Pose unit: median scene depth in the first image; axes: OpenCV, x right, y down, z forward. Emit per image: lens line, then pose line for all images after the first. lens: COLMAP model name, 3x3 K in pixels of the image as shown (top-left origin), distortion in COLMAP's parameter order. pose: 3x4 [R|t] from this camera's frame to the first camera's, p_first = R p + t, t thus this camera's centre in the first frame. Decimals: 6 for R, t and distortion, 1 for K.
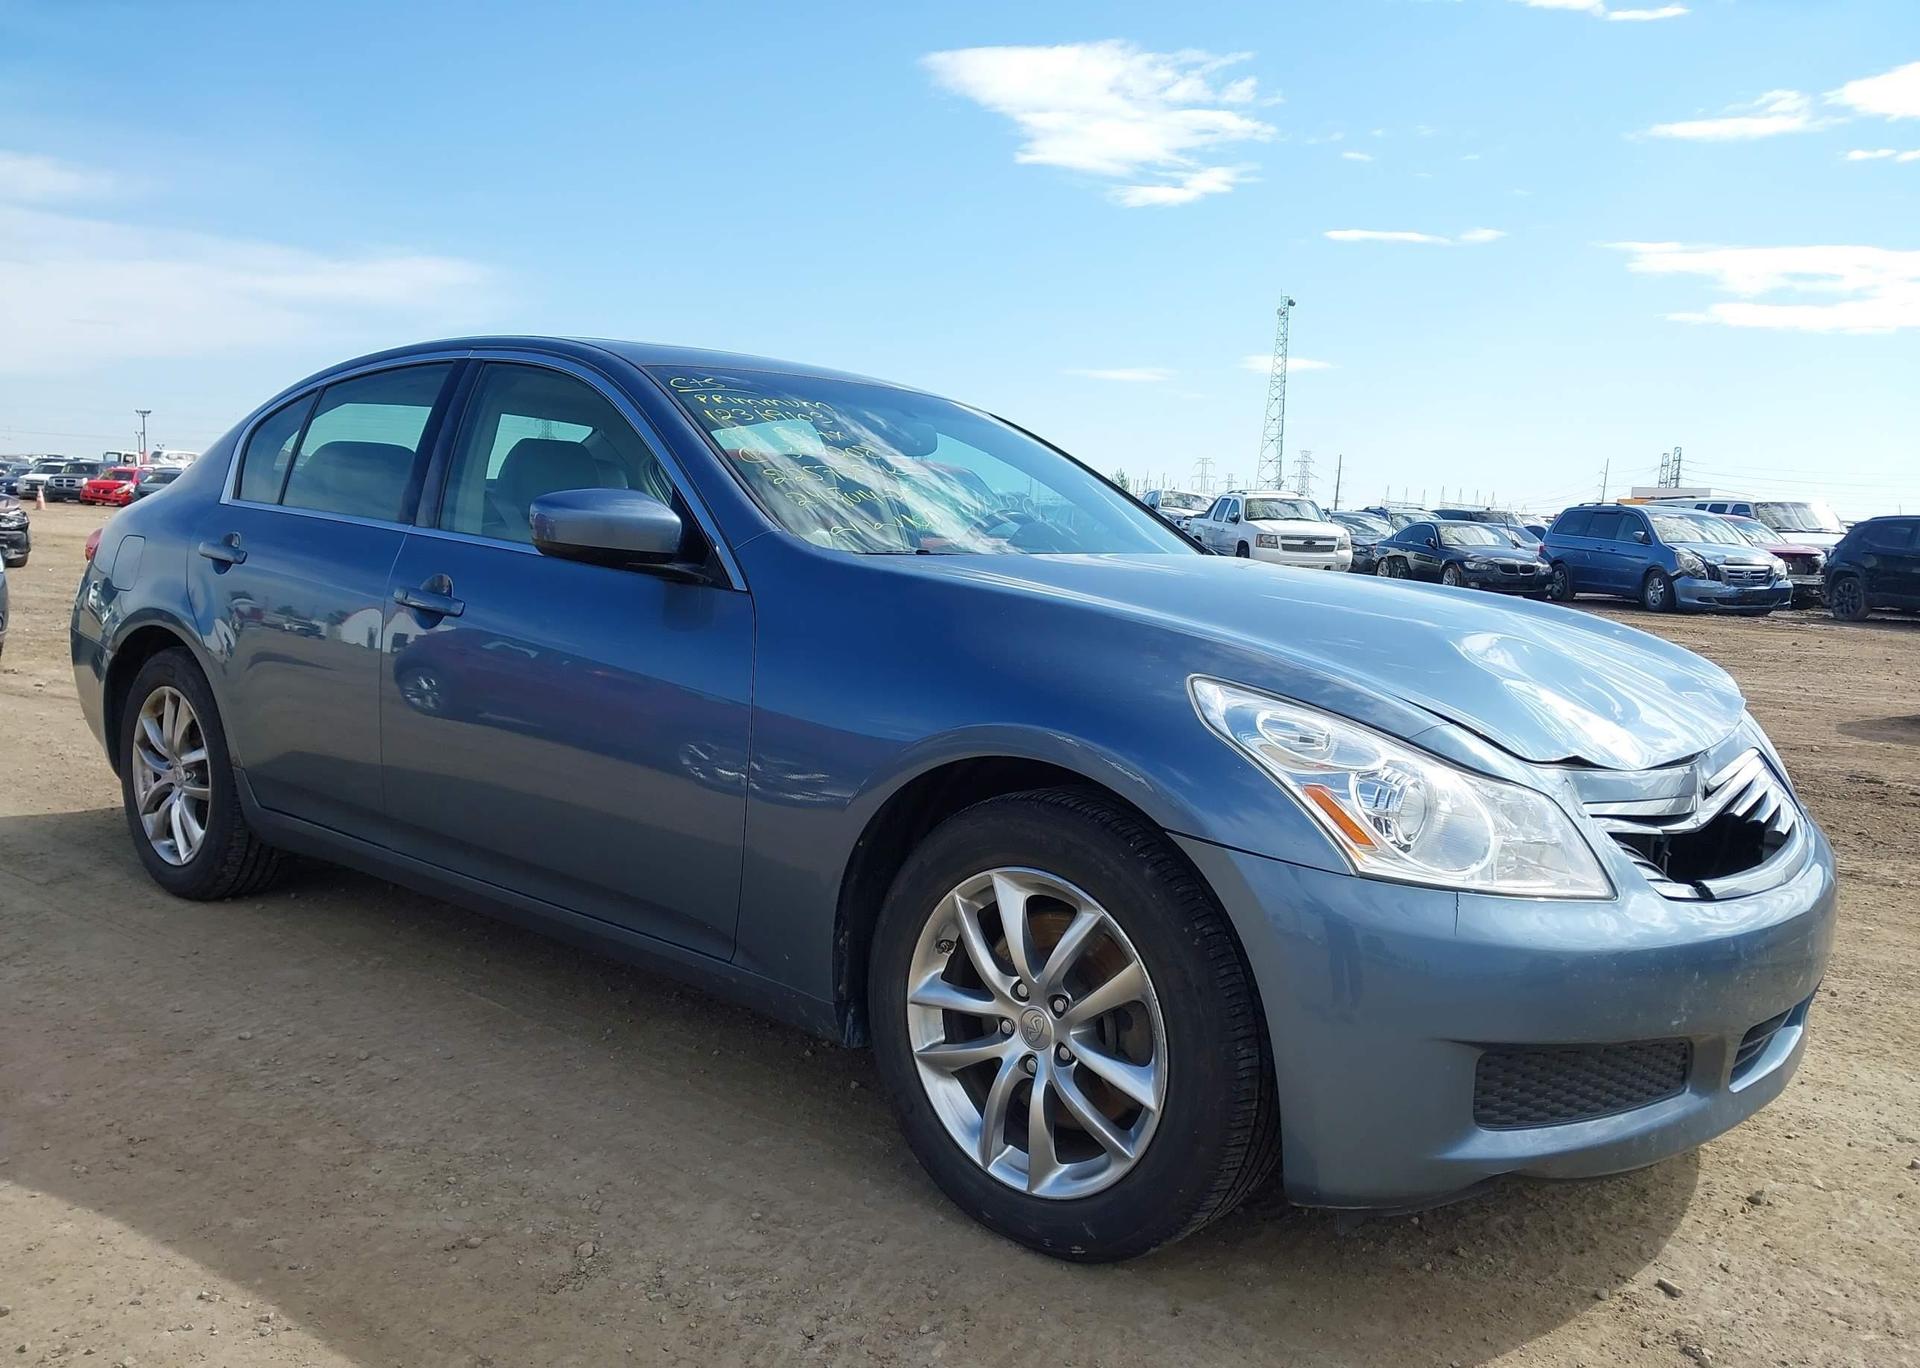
lens RADIAL K [[1522.9, 0, 953.9], [0, 1522.9, 698.8], [0, 0, 1]] dist [0.018532, -0.015608]
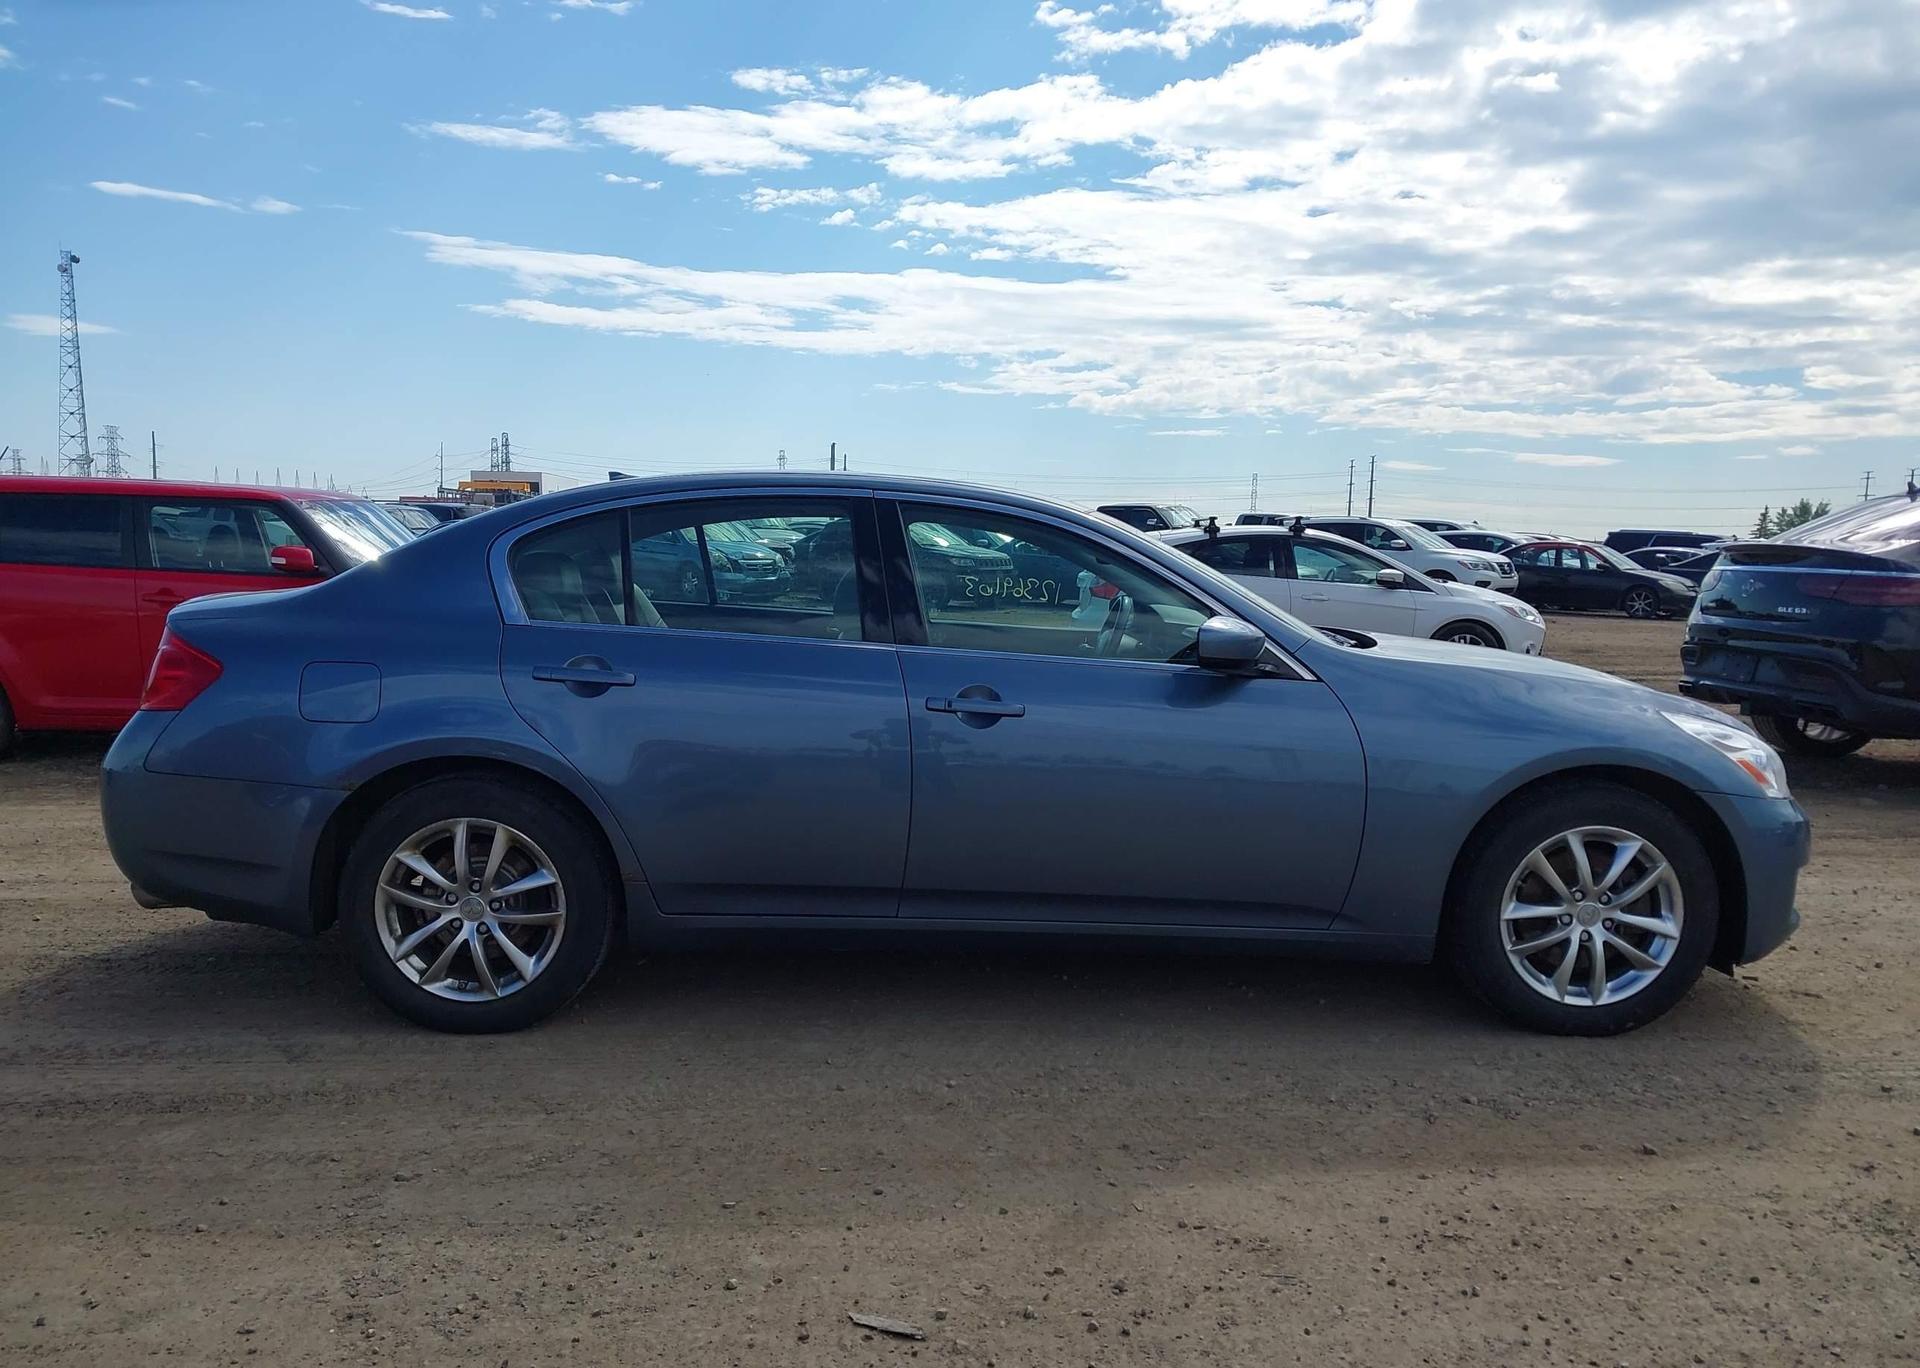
lens RADIAL K [[1522.9, 0, 953.7], [0, 1522.9, 670.3], [0, 0, 1]] dist [0.018532, -0.015608]
pose [[0.742278, -0.080753, 0.665208, -0.944915], [0.084197, 0.996084, 0.026968, -0.103453], [-0.664781, 0.035991, 0.746171, 0.078450]]
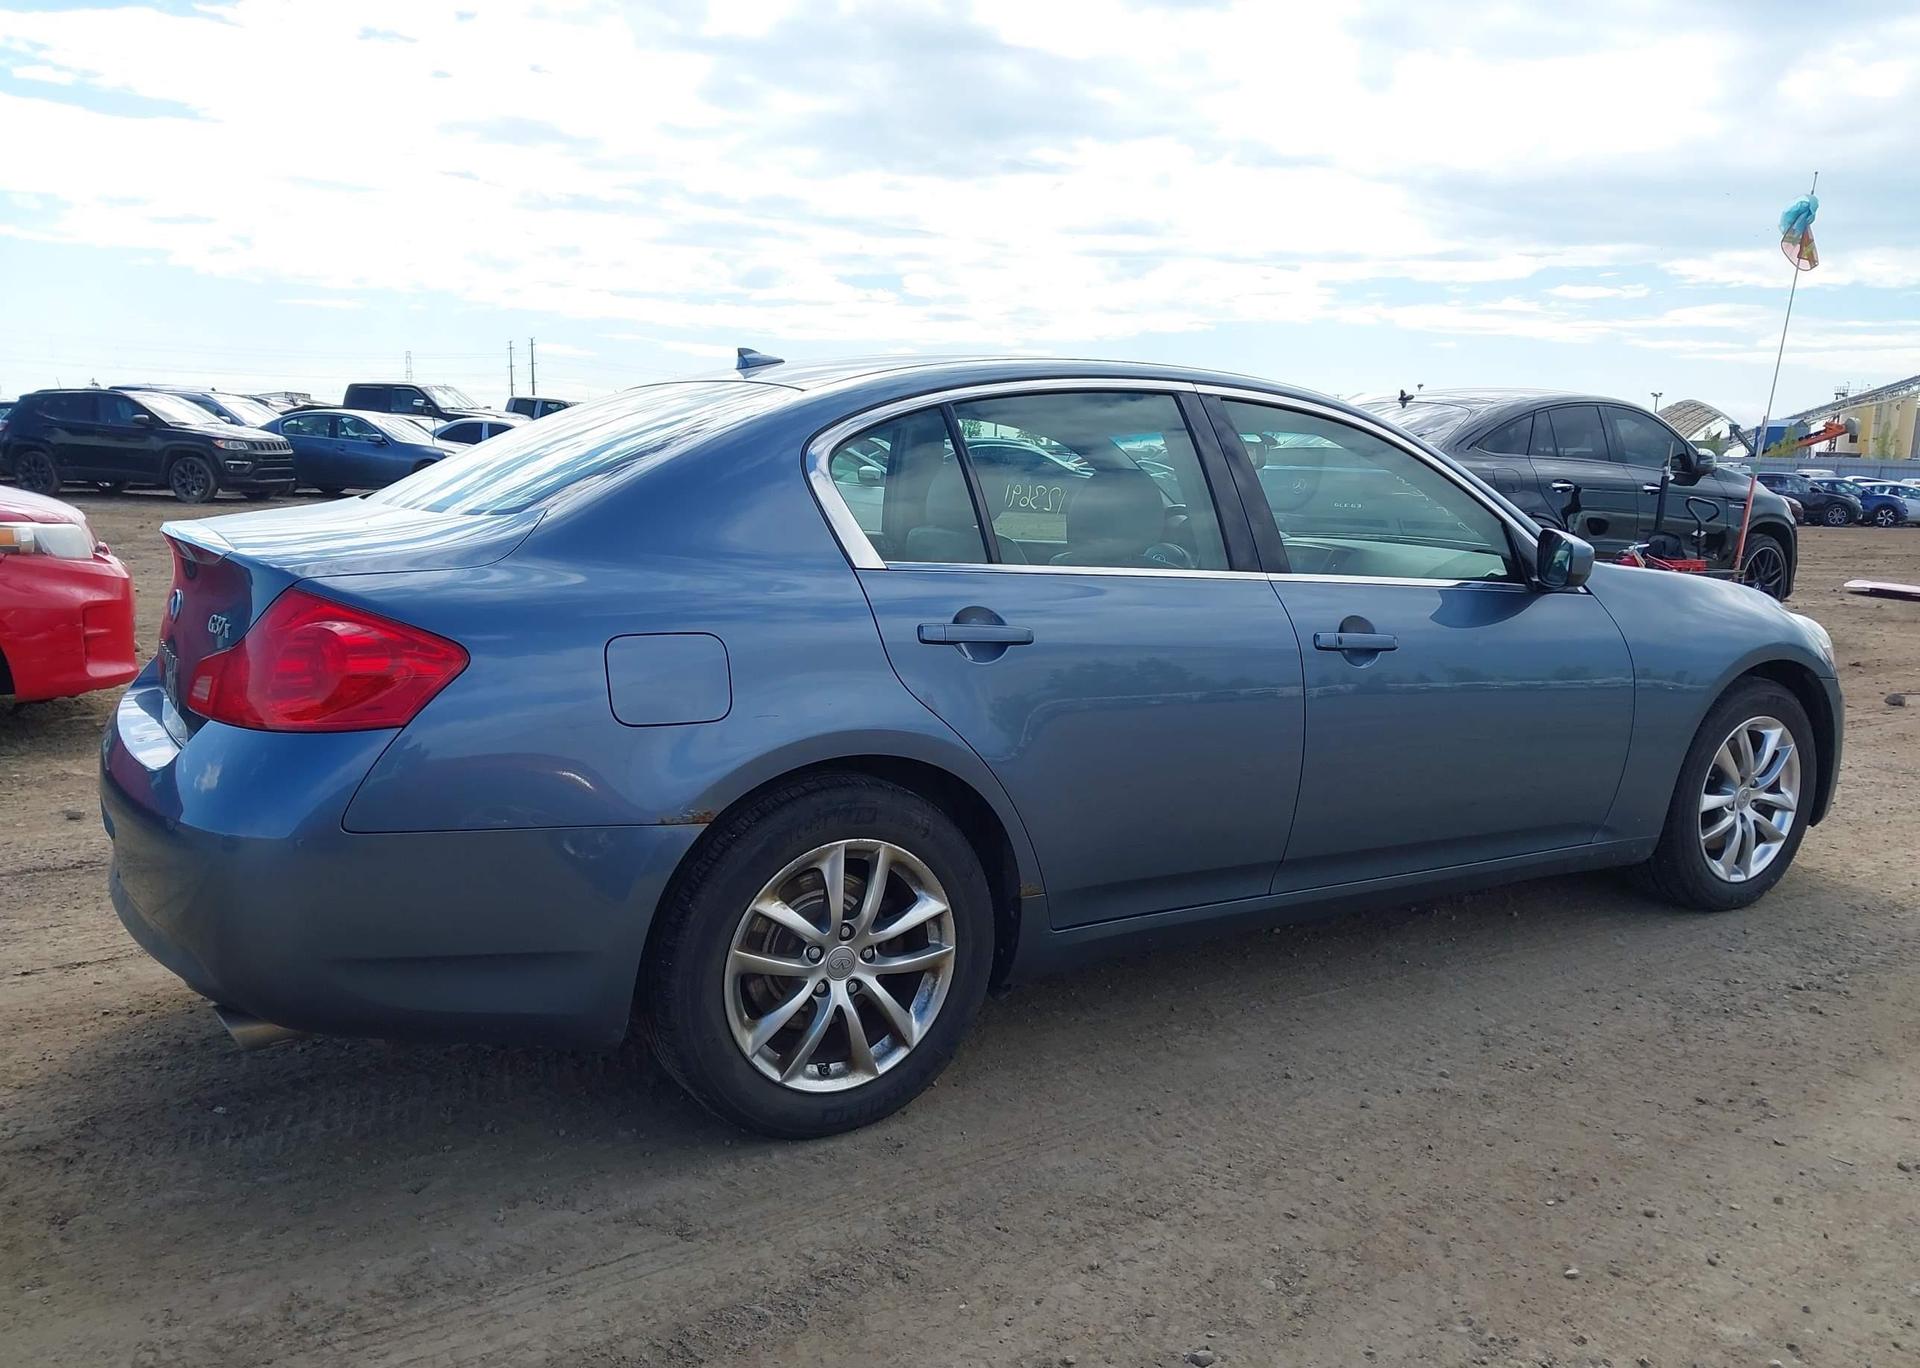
lens RADIAL K [[1522.9, 0, 946.9], [0, 1522.9, 679.3], [0, 0, 1]] dist [0.018532, -0.015608]
pose [[0.292997, -0.174587, 0.940038, -1.158909], [0.089654, 0.983872, 0.154784, -0.184846], [-0.951901, 0.038927, 0.303924, 0.767257]]
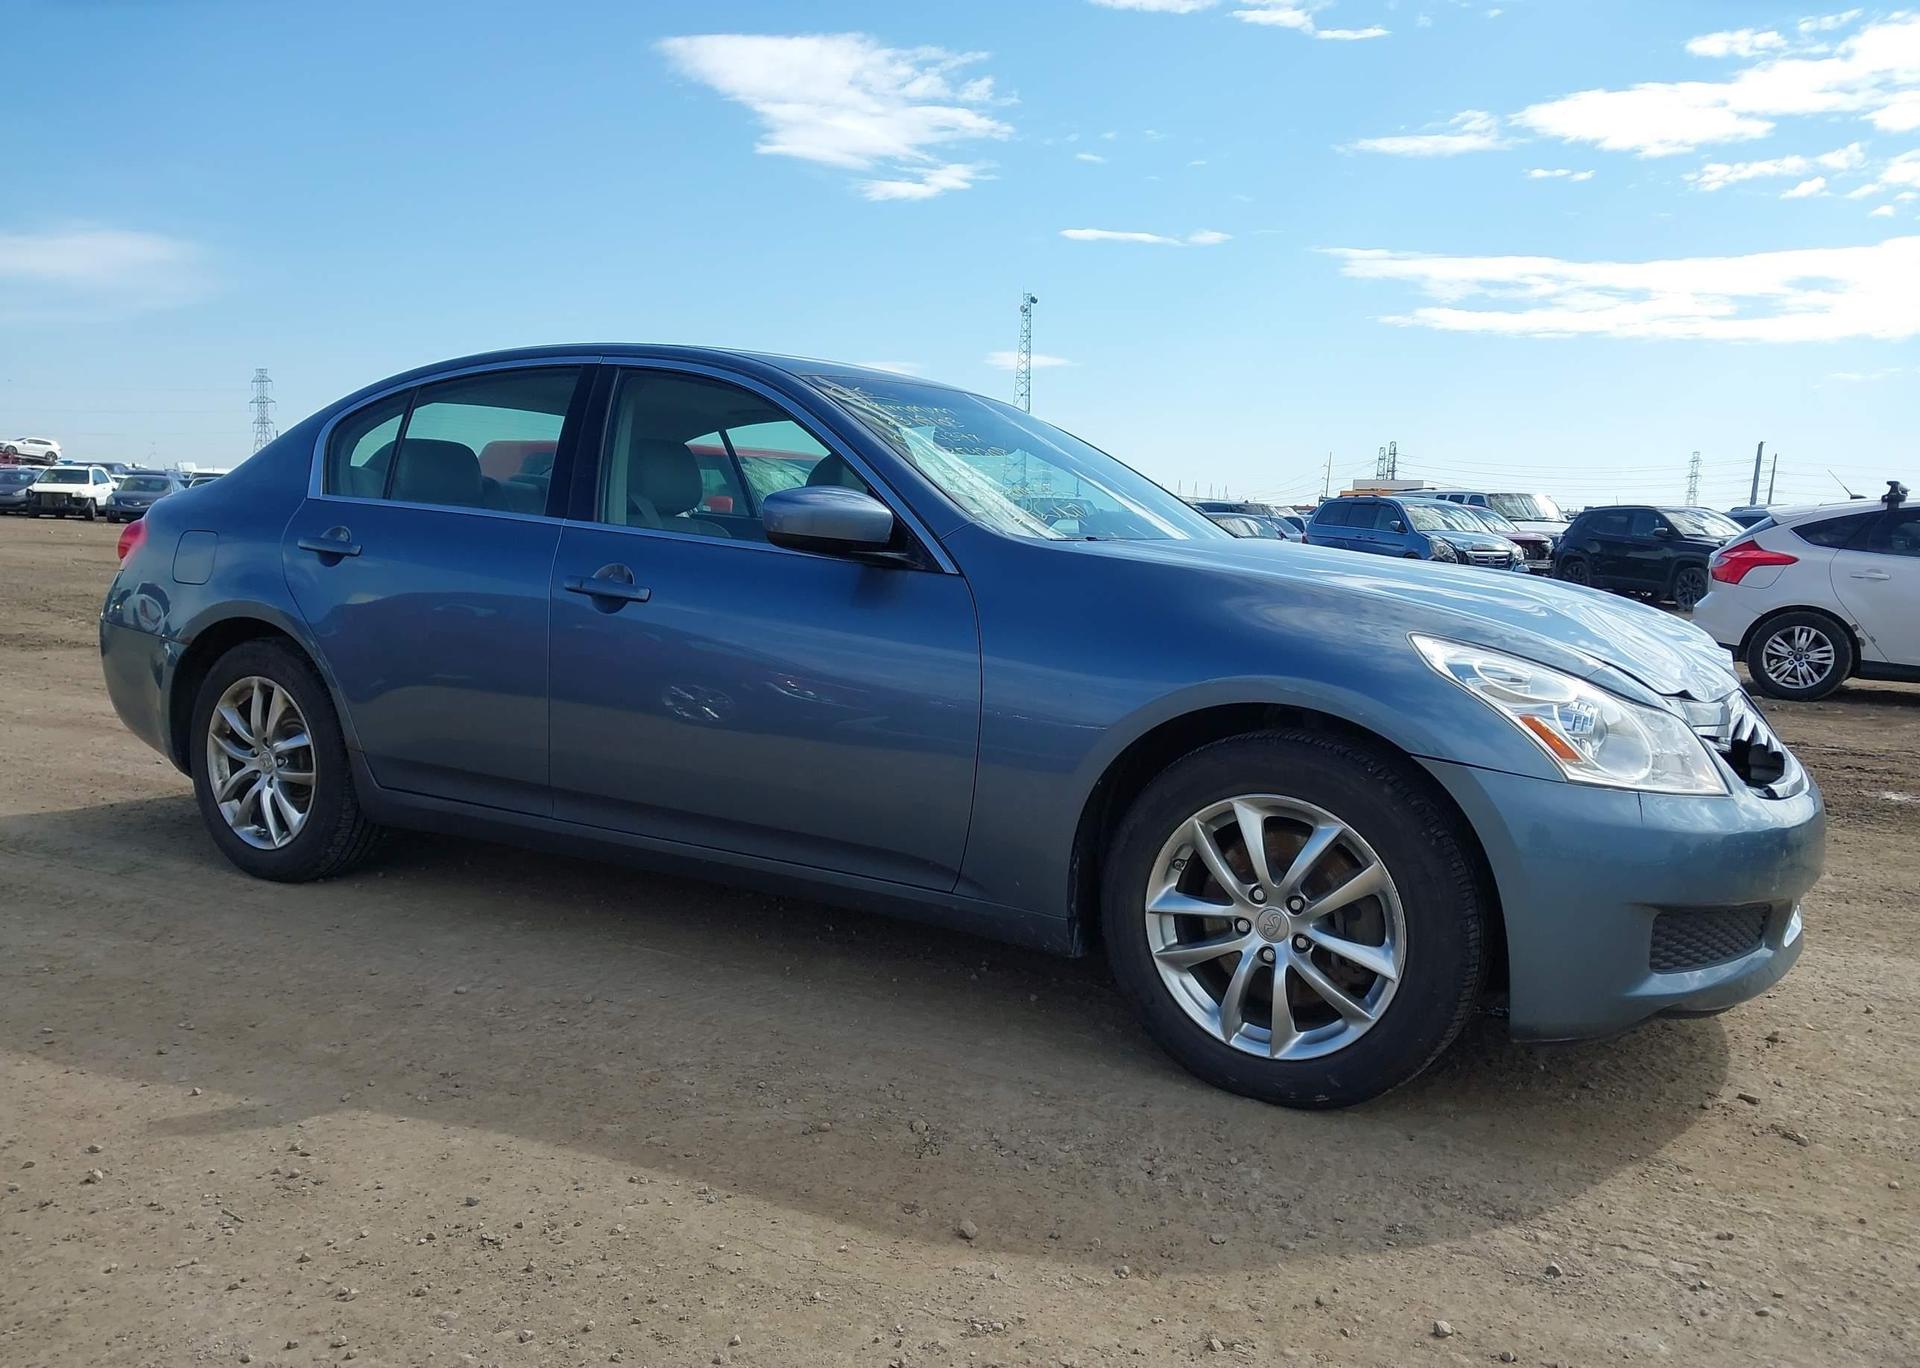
lens RADIAL K [[1522.9, 0, 953.6], [0, 1522.9, 691.5], [0, 0, 1]] dist [0.018532, -0.015608]
pose [[0.986737, -0.023042, 0.160684, -0.220916], [0.022999, 0.999733, 0.002125, 0.011114], [-0.160690, 0.001598, 0.987004, -0.097338]]
